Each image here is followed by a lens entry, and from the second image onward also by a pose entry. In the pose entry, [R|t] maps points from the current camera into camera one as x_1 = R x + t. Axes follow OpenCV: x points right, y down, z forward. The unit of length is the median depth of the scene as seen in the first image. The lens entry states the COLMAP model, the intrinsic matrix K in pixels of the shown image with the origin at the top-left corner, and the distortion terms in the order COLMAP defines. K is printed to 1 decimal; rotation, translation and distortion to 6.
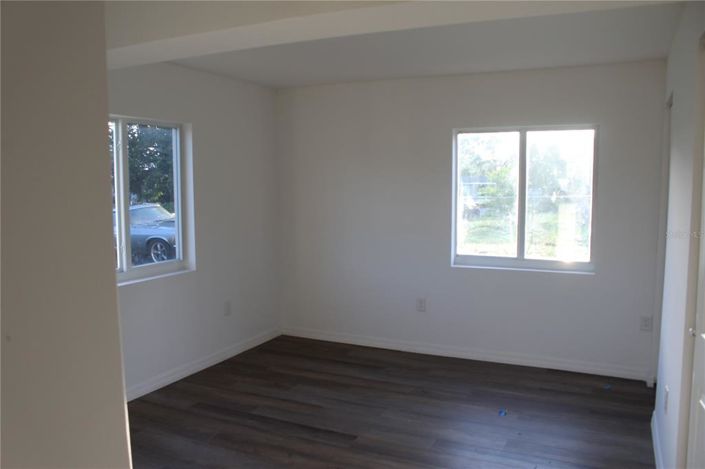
lens RADIAL K [[575.6, 0, 352.5], [0, 575.6, 234.5], [0, 0, 1]] dist [-0.120812, 0.007211]
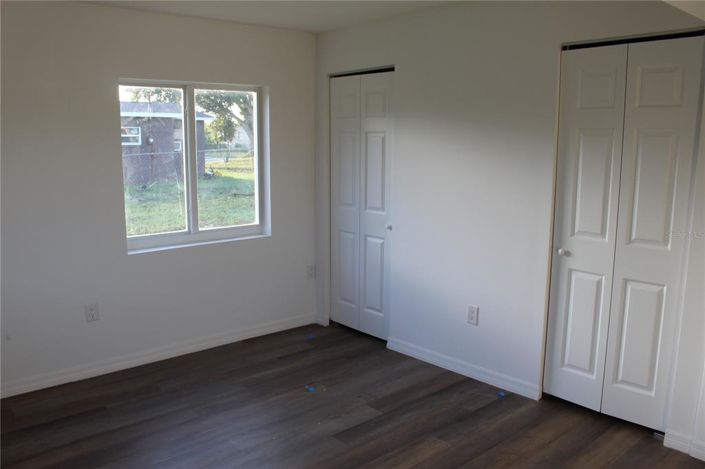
lens RADIAL K [[575.6, 0, 352.5], [0, 575.6, 234.5], [0, 0, 1]] dist [-0.120812, 0.007211]
pose [[0.385999, -0.142737, 0.911390, -0.432133], [0.082032, 0.989354, 0.120205, -0.041531], [-0.918845, 0.028364, 0.393599, 0.430063]]
